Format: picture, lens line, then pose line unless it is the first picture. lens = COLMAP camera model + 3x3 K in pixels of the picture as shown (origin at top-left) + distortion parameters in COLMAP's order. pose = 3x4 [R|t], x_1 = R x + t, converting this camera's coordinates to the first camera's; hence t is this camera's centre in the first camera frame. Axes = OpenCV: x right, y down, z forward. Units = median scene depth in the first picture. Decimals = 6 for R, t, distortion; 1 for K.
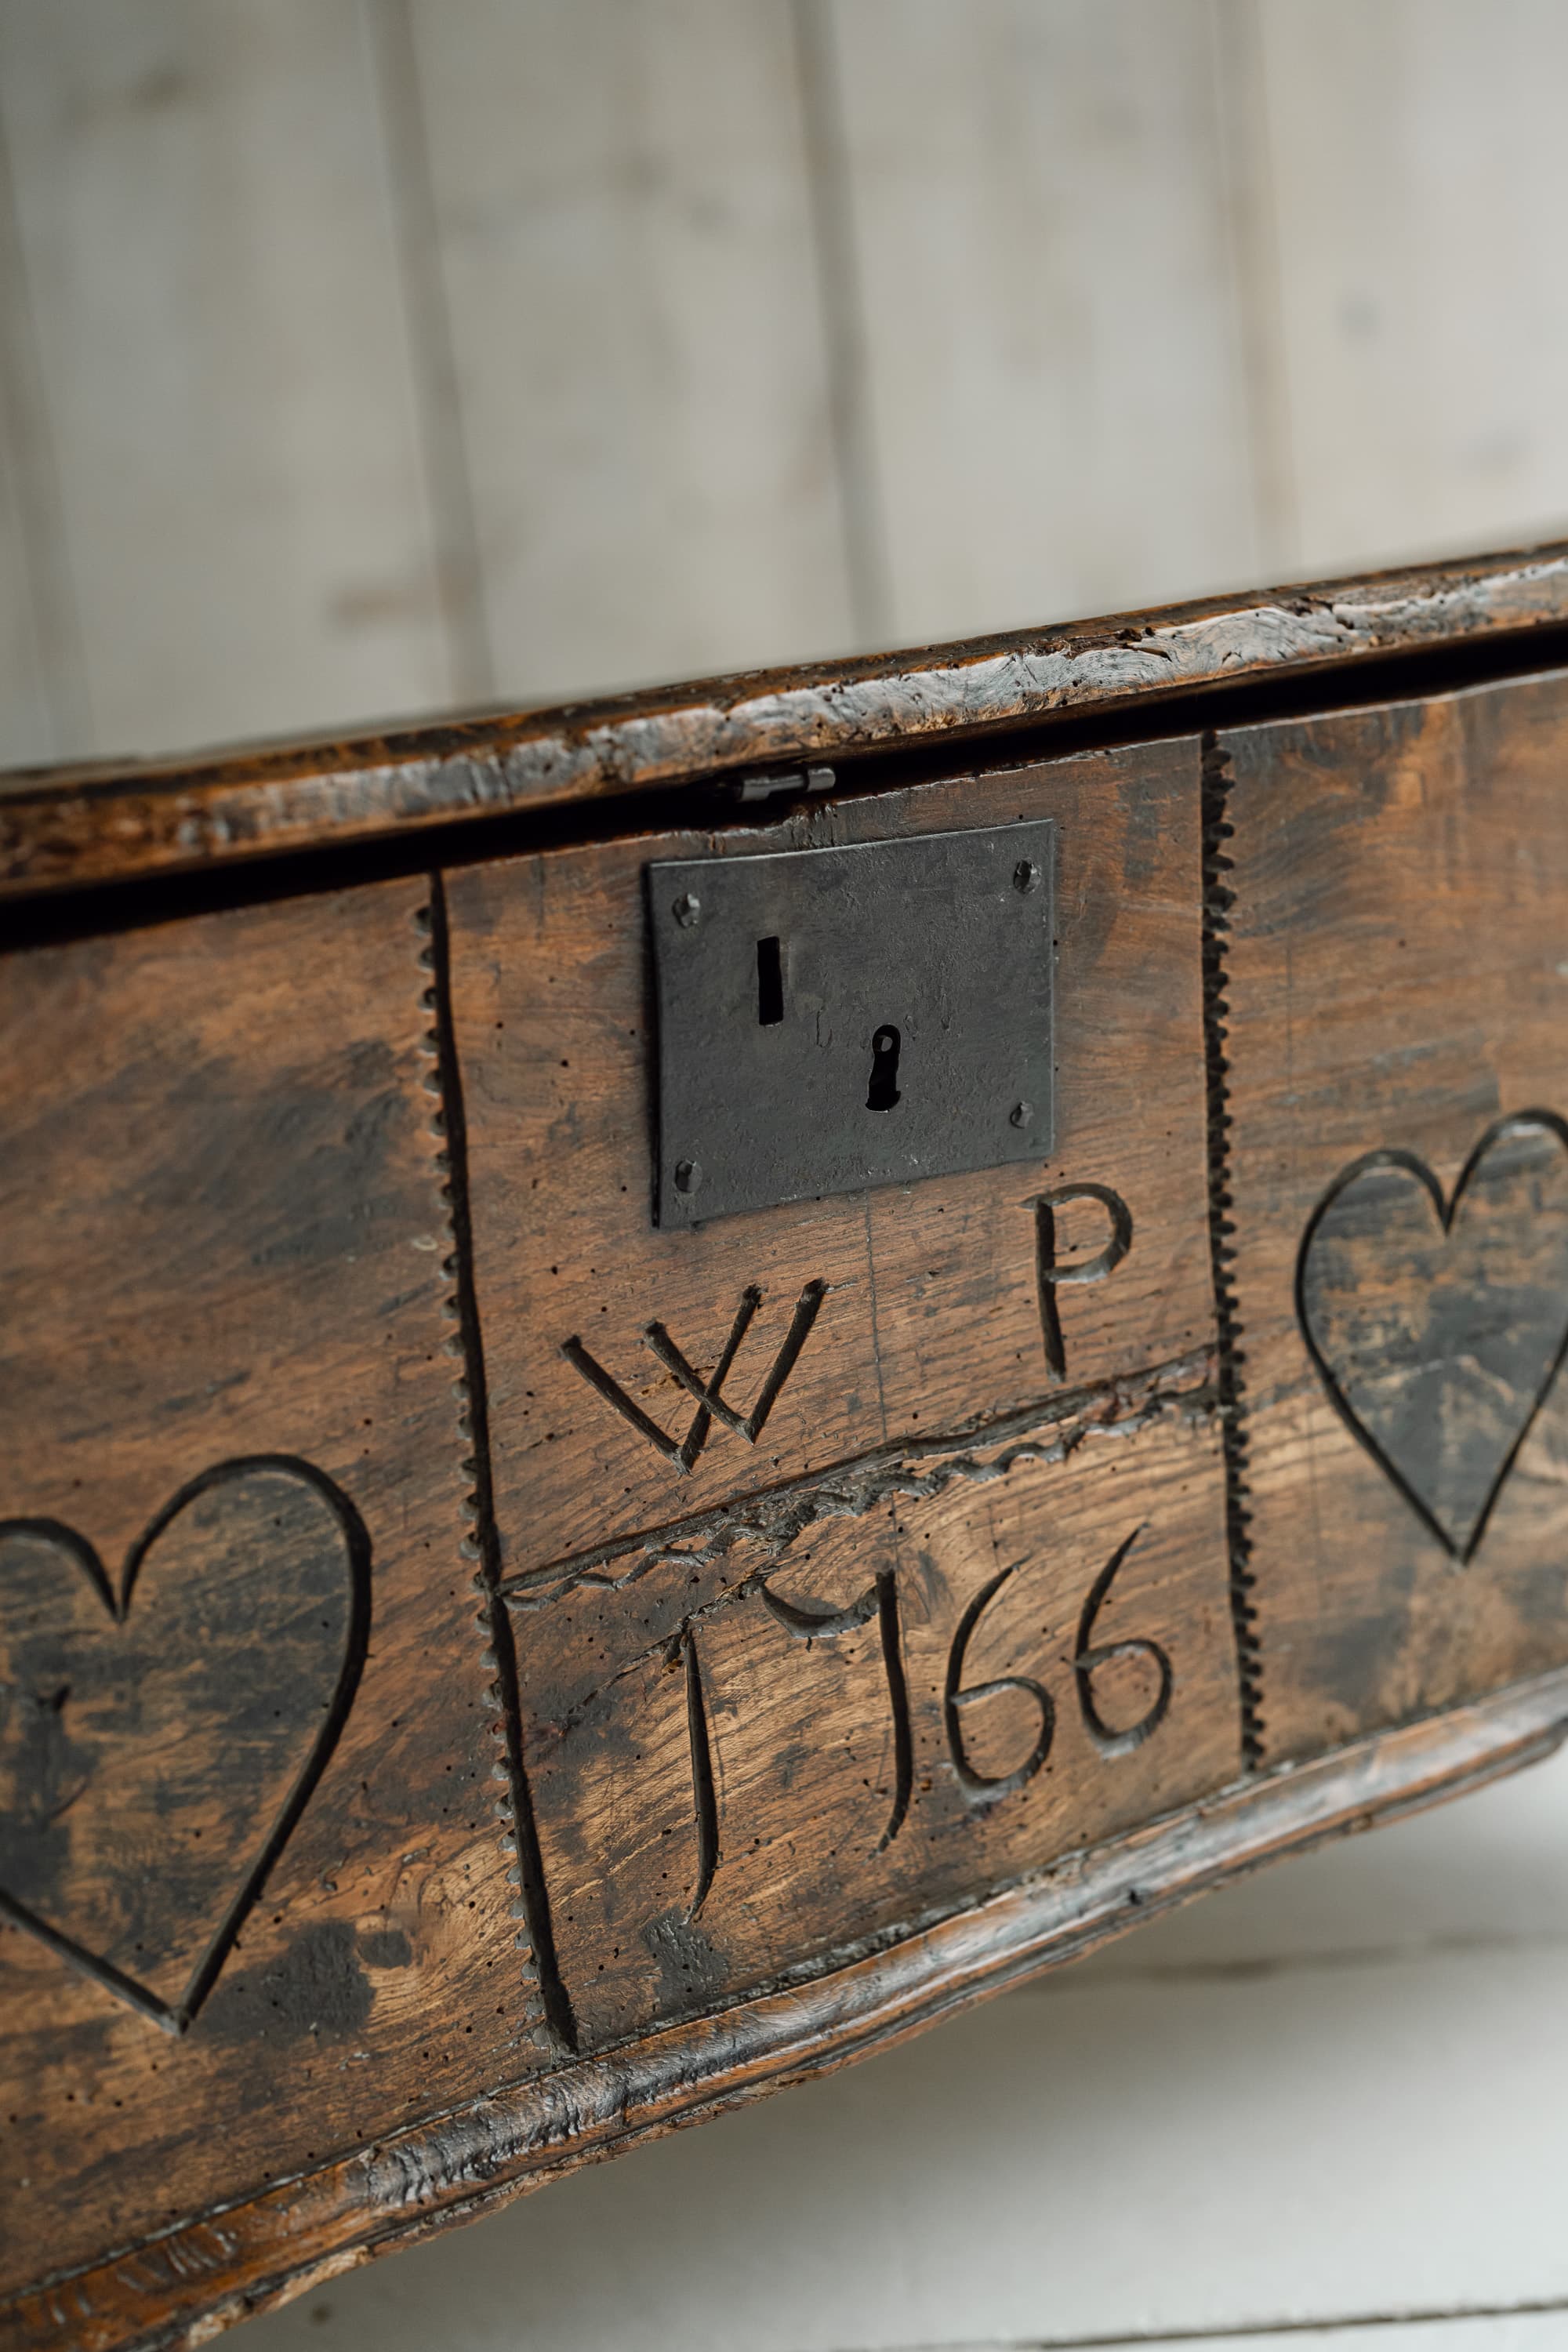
lens RADIAL K [[3383.4, 0, 745.7], [0, 3383.4, 1181.5], [0, 0, 1]] dist [0.001554, 0.104462]
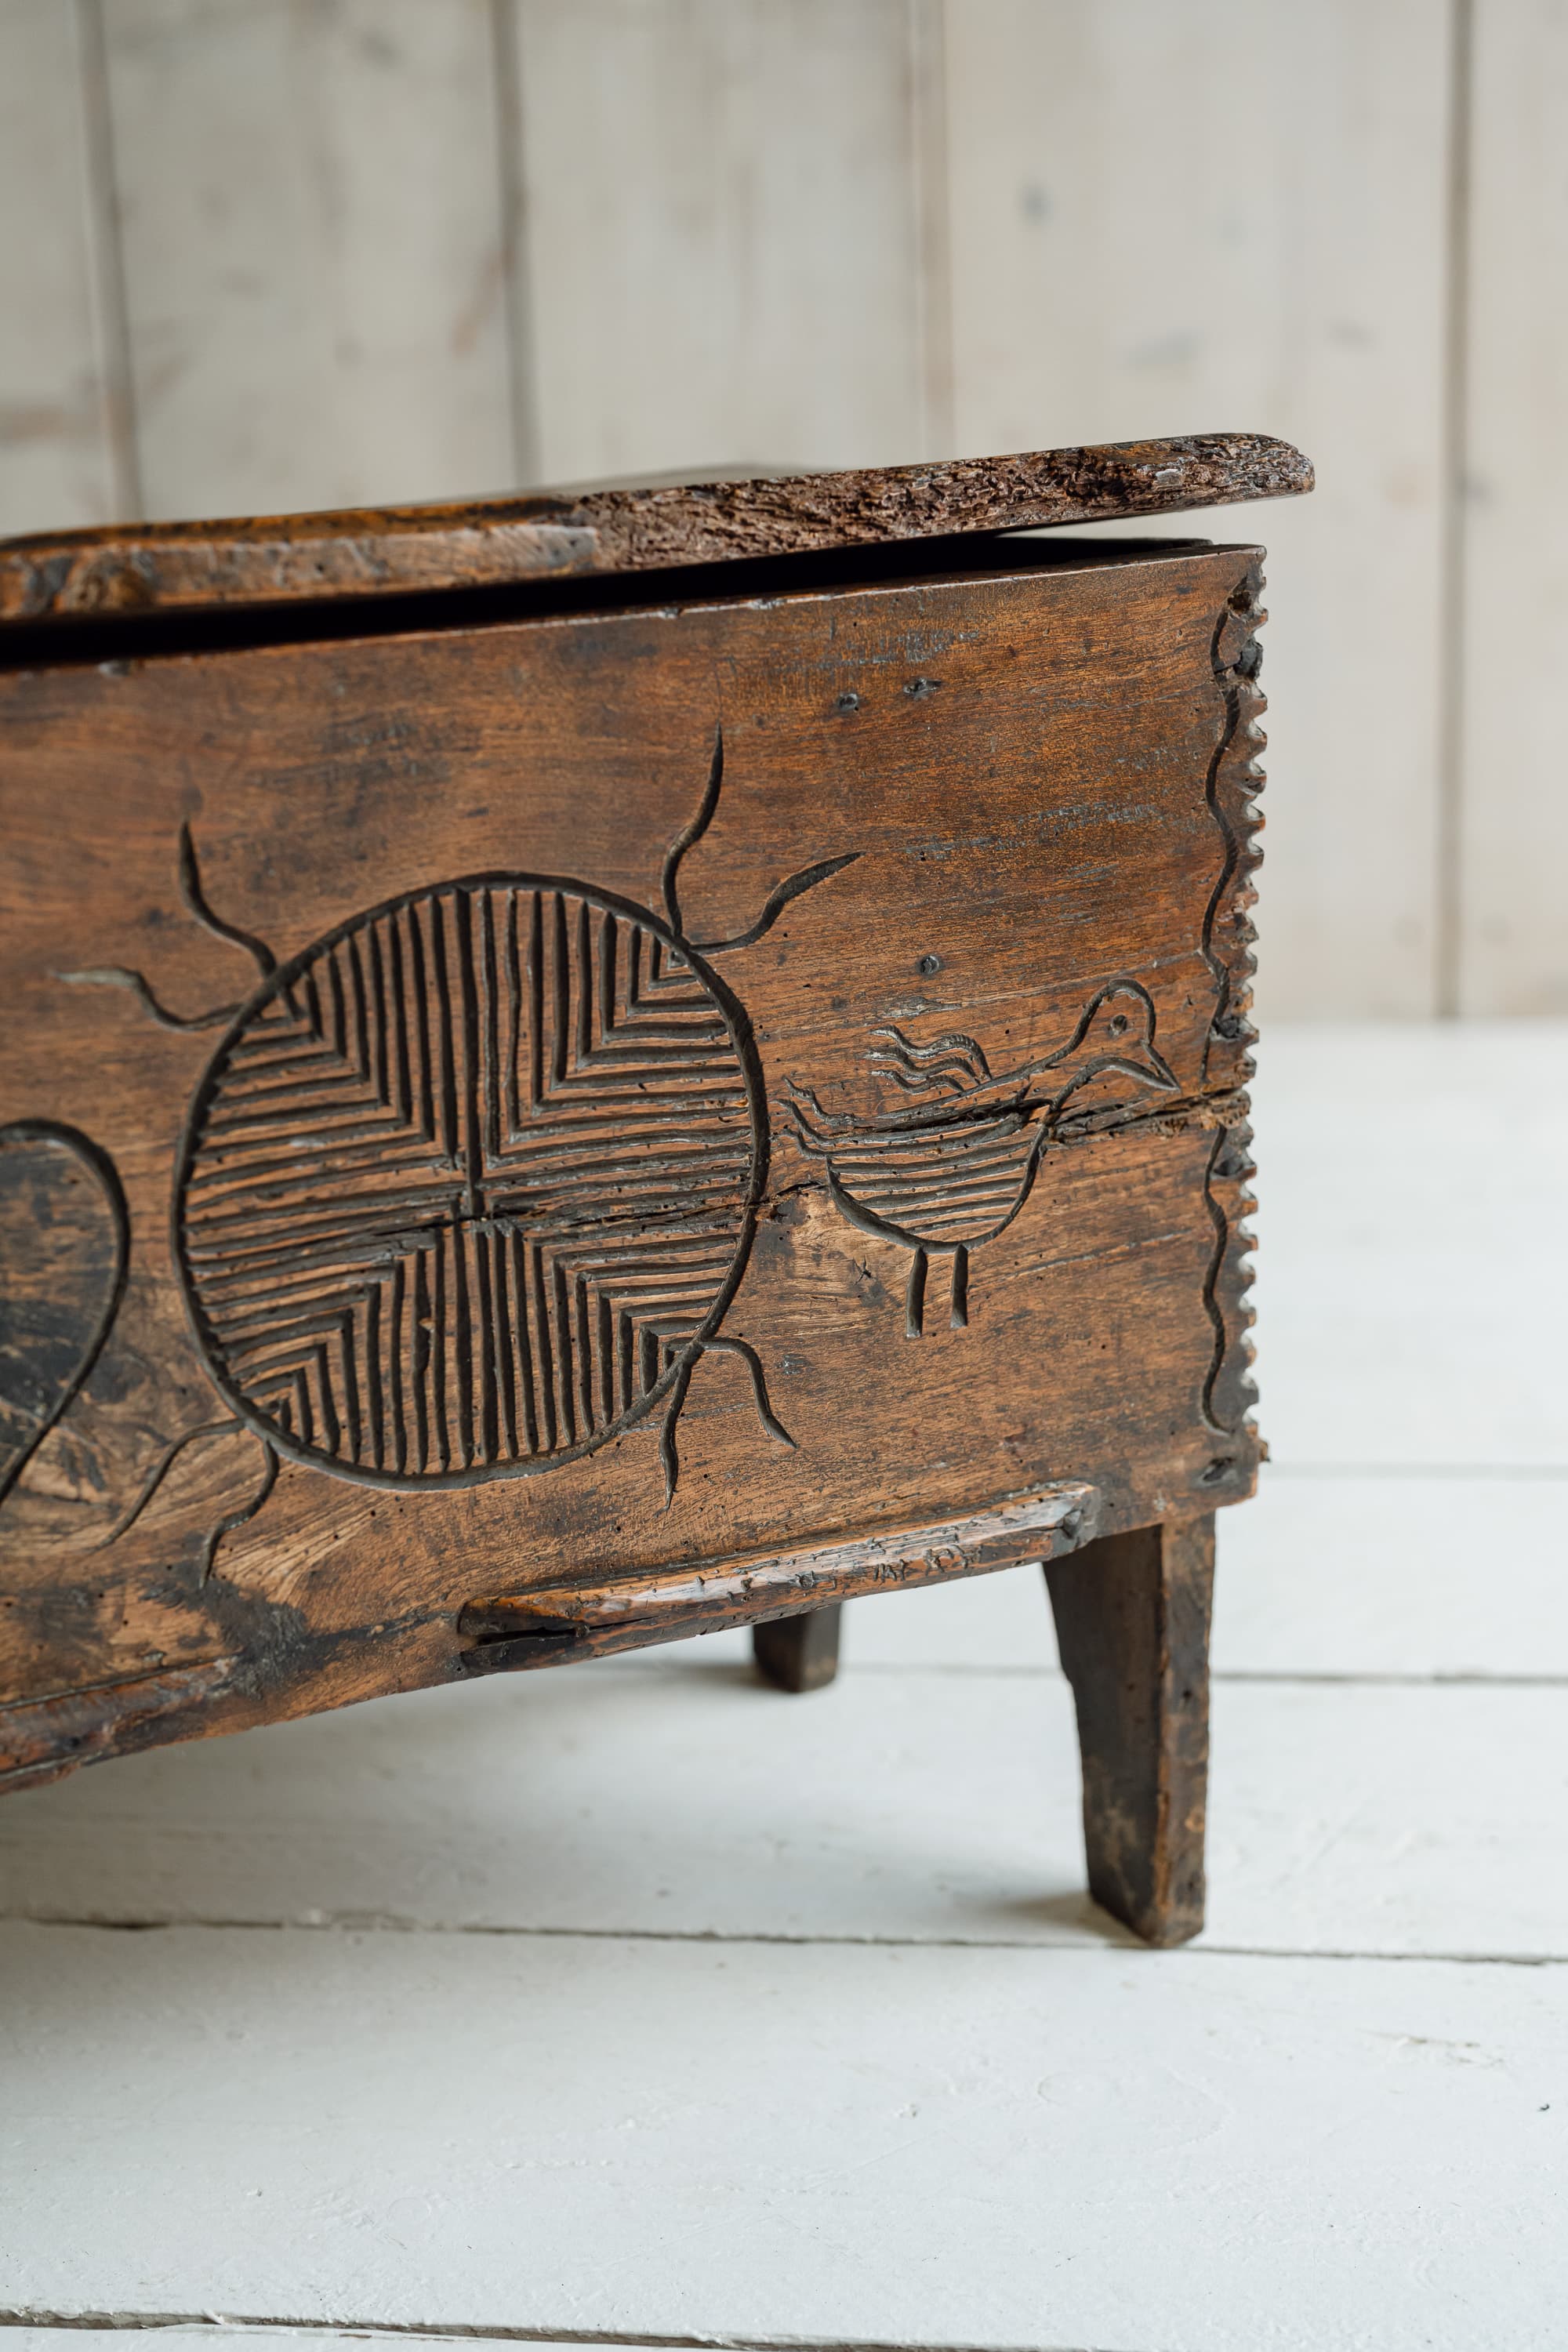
lens RADIAL K [[3347.6, 0, 780.3], [0, 3347.6, 1146.2], [0, 0, 1]] dist [-0.014755, 0.160913]
pose [[0.993029, 0.092437, -0.073131, 0.561590], [-0.088410, 0.994479, 0.056523, -0.094701], [0.077952, -0.049663, 0.995719, 0.075653]]
